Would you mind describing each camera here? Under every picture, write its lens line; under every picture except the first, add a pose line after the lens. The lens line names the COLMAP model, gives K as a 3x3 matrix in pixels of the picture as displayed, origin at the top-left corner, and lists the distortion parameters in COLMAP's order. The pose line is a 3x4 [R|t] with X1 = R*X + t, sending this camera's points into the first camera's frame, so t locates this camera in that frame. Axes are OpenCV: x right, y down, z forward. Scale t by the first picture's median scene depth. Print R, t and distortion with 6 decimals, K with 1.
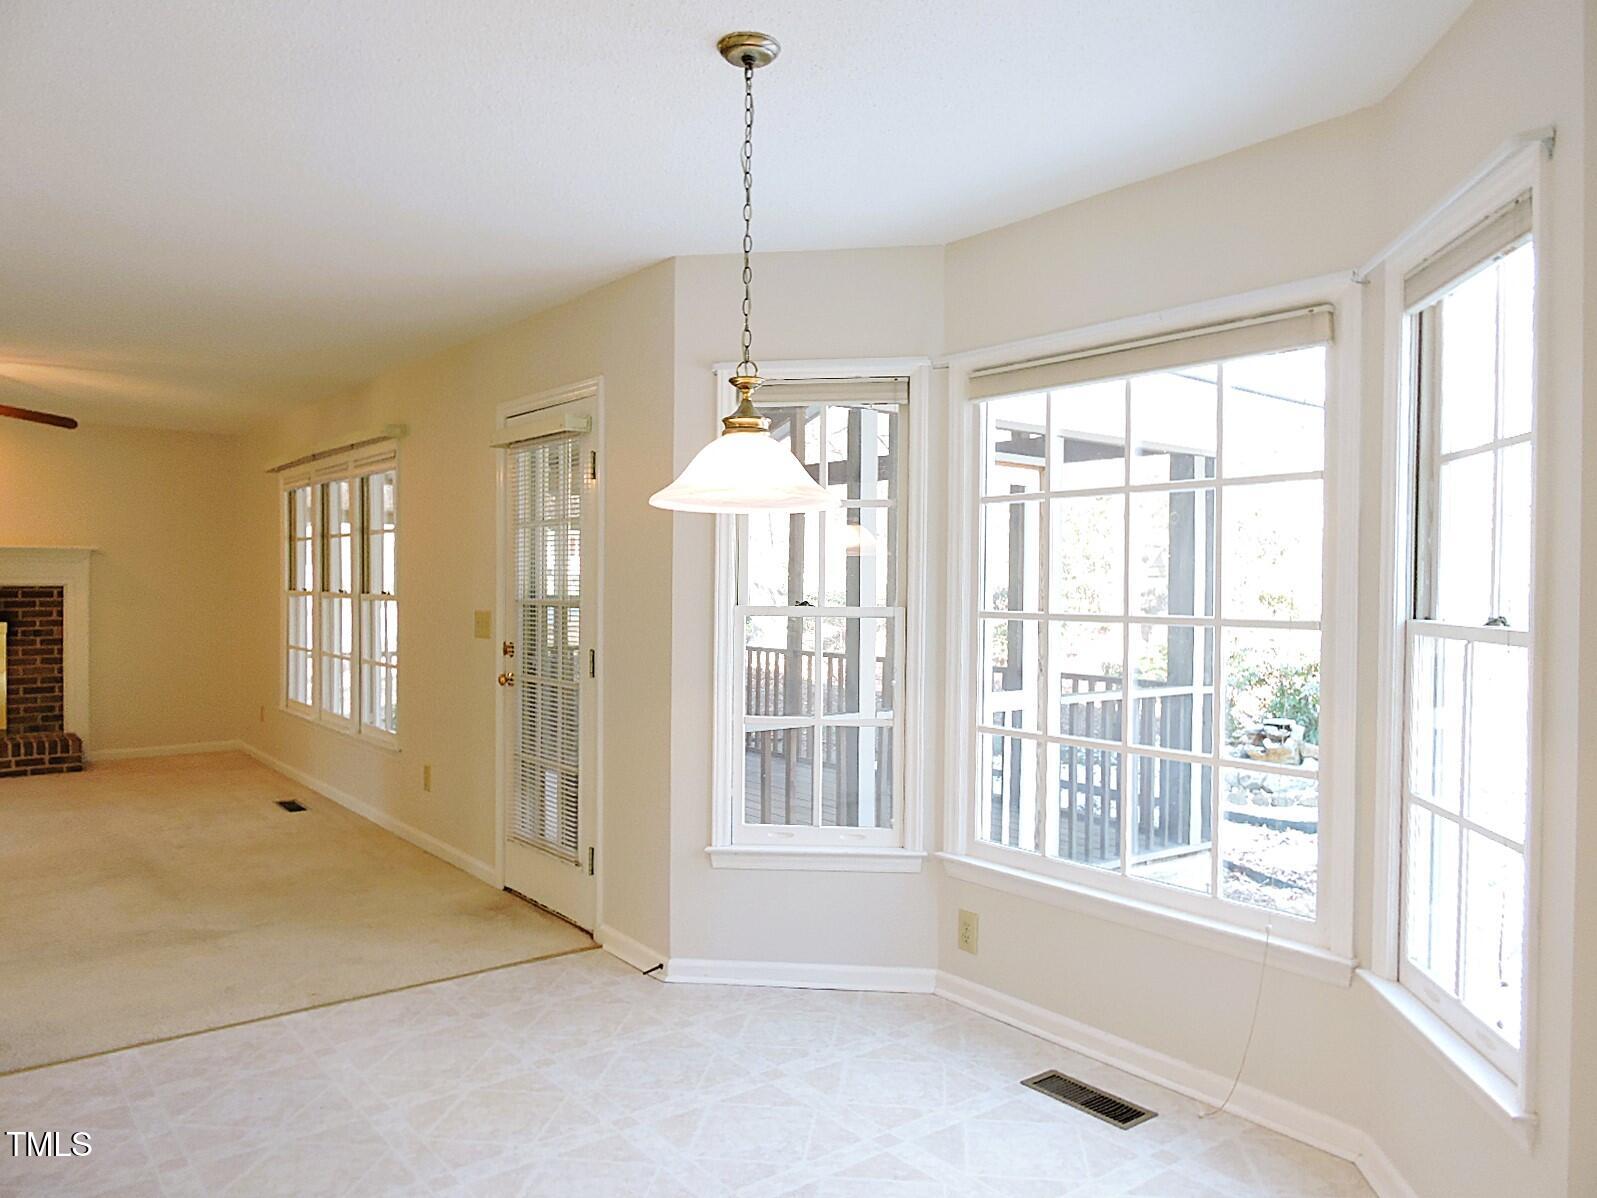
lens RADIAL K [[1140.5, 0, 804.0], [0, 1140.5, 601.2], [0, 0, 1]] dist [-0.002739, -0.000656]
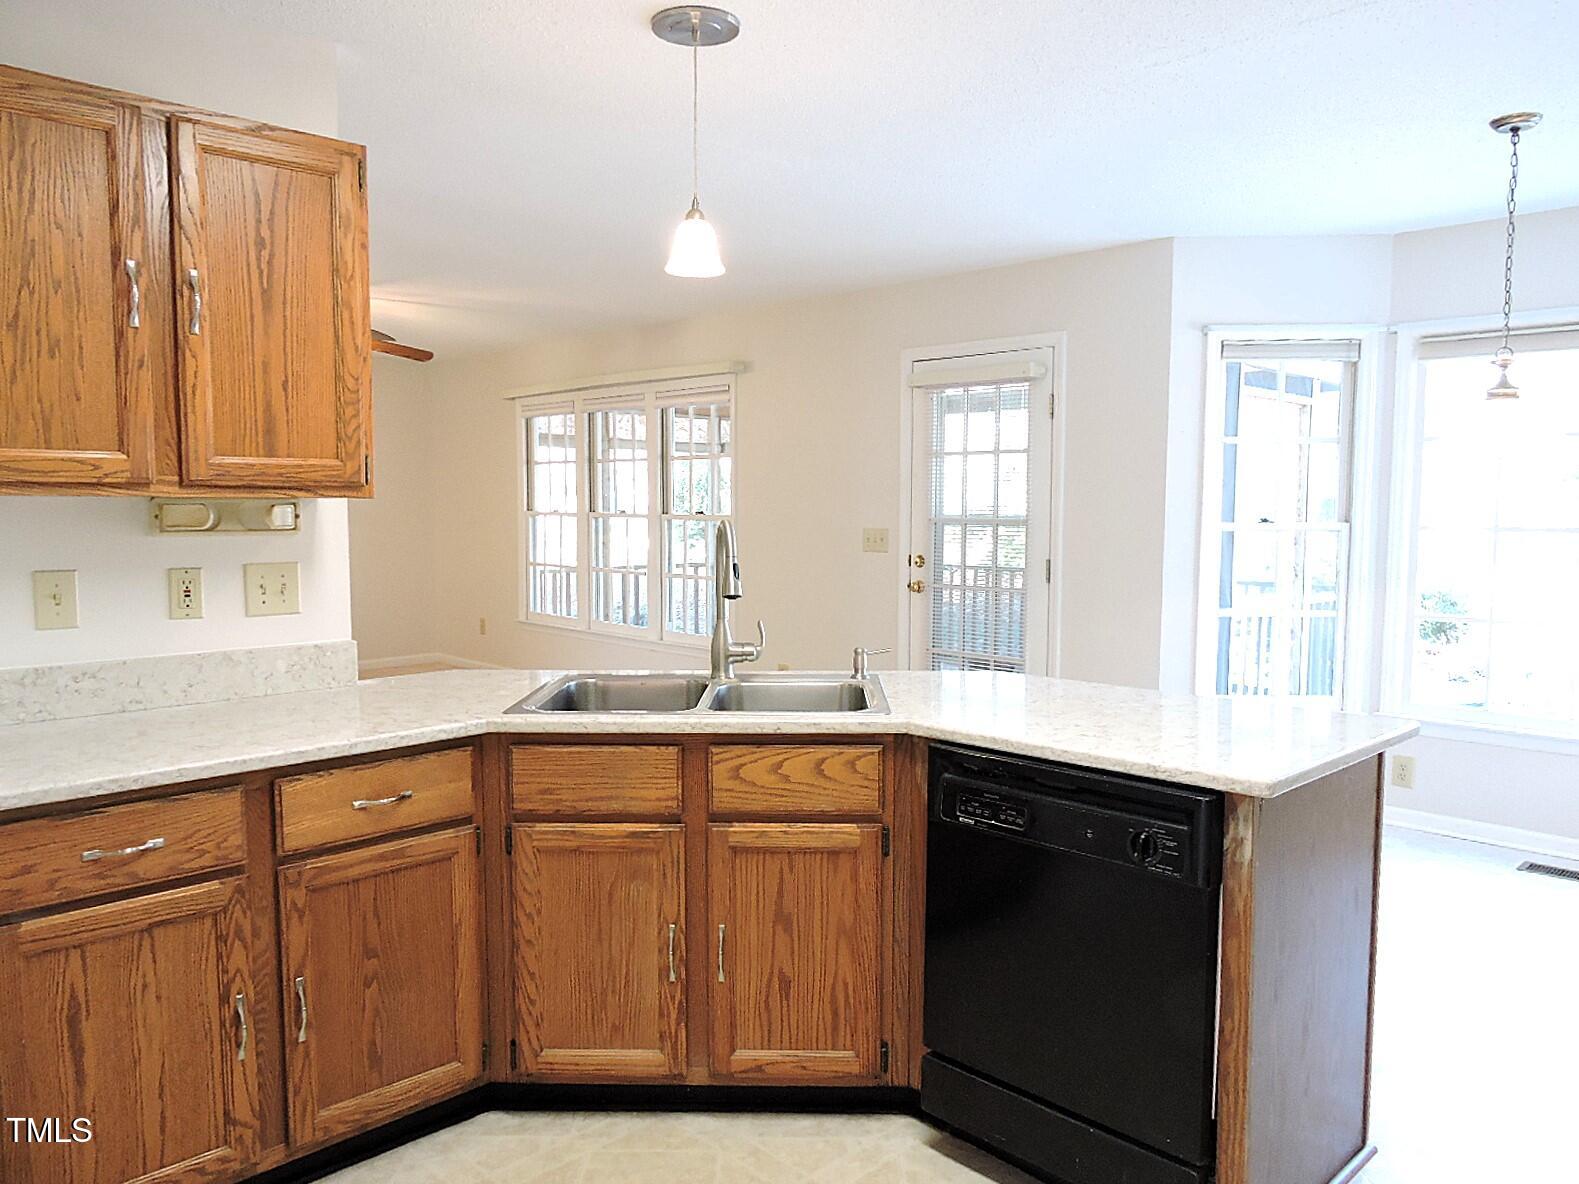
lens RADIAL K [[1146.9, 0, 789.5], [0, 1146.9, 592.0], [0, 0, 1]] dist [-0.007061, 0.003644]
pose [[0.994296, -0.011629, 0.106022, -0.657463], [0.004807, 0.997914, 0.064372, -0.002944], [-0.106550, -0.063495, 0.992278, -0.200055]]
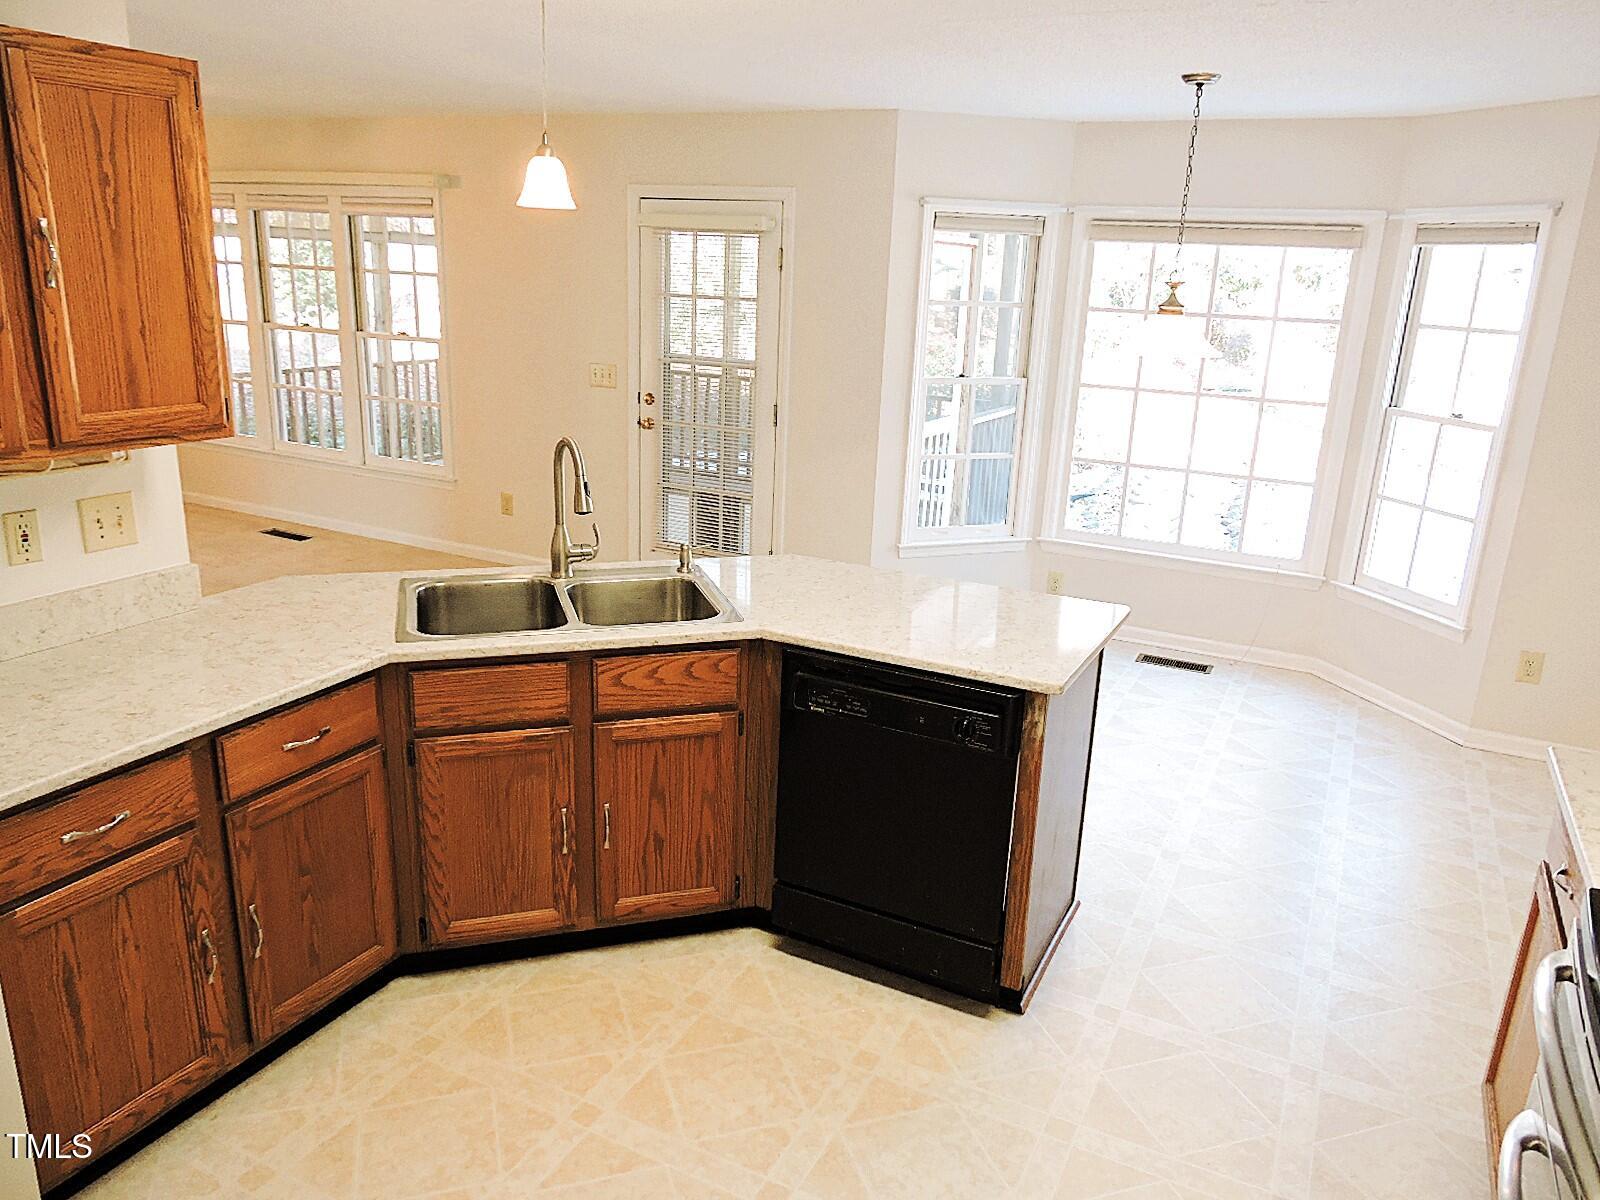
lens RADIAL K [[1146.4, 0, 807.2], [0, 1146.4, 600.8], [0, 0, 1]] dist [-0.003953, -0.000779]
pose [[0.904895, -0.091570, 0.415667, -0.810096], [-0.027856, 0.961749, 0.272511, -0.113947], [-0.424721, -0.258173, 0.867732, -0.250086]]
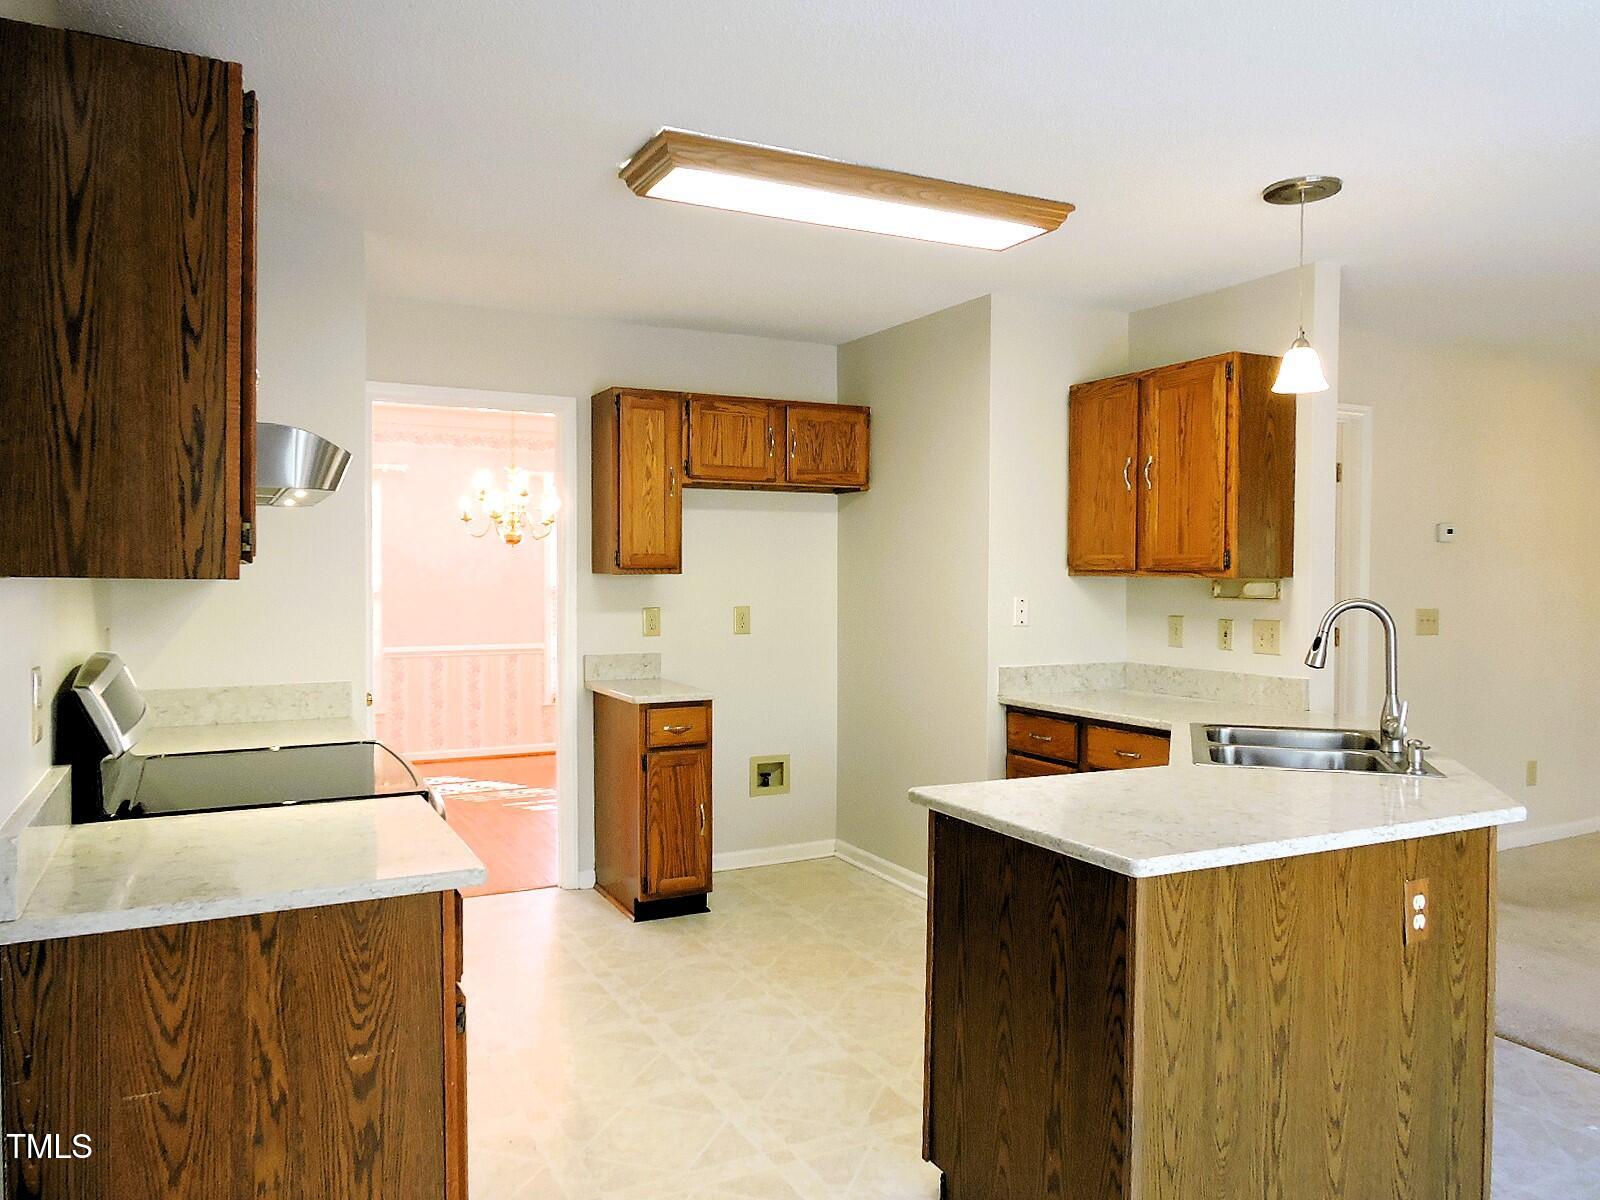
lens RADIAL K [[1146.4, 0, 807.2], [0, 1146.4, 600.8], [0, 0, 1]] dist [-0.003953, -0.000779]
pose [[-0.189449, 0.020588, -0.981675, 0.236596], [-0.019957, 0.999493, 0.024813, -0.013162], [0.981688, 0.024292, -0.188942, 0.312670]]
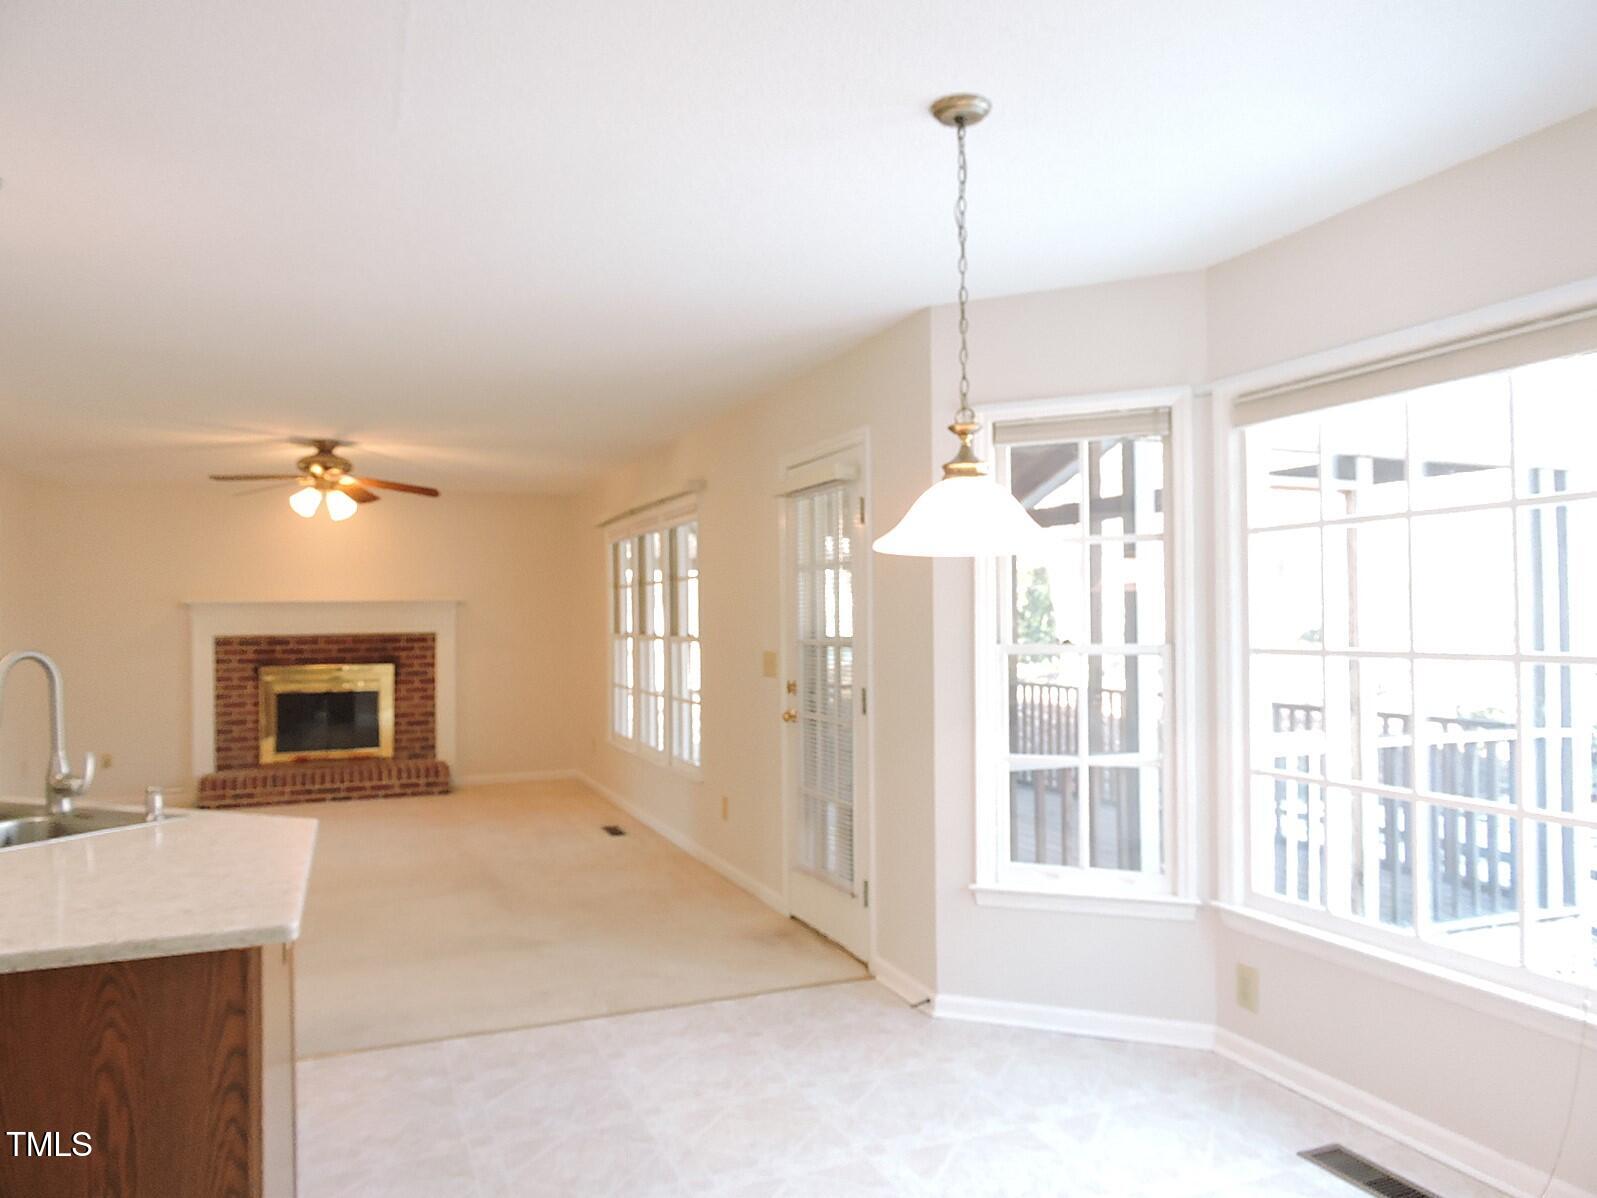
lens RADIAL K [[1140.5, 0, 804.0], [0, 1140.5, 601.2], [0, 0, 1]] dist [-0.002739, -0.000656]
pose [[0.961347, -0.021551, -0.274495, 0.054323], [0.012638, 0.999335, -0.034200, -0.001674], [0.275049, 0.029409, 0.960980, -0.015167]]
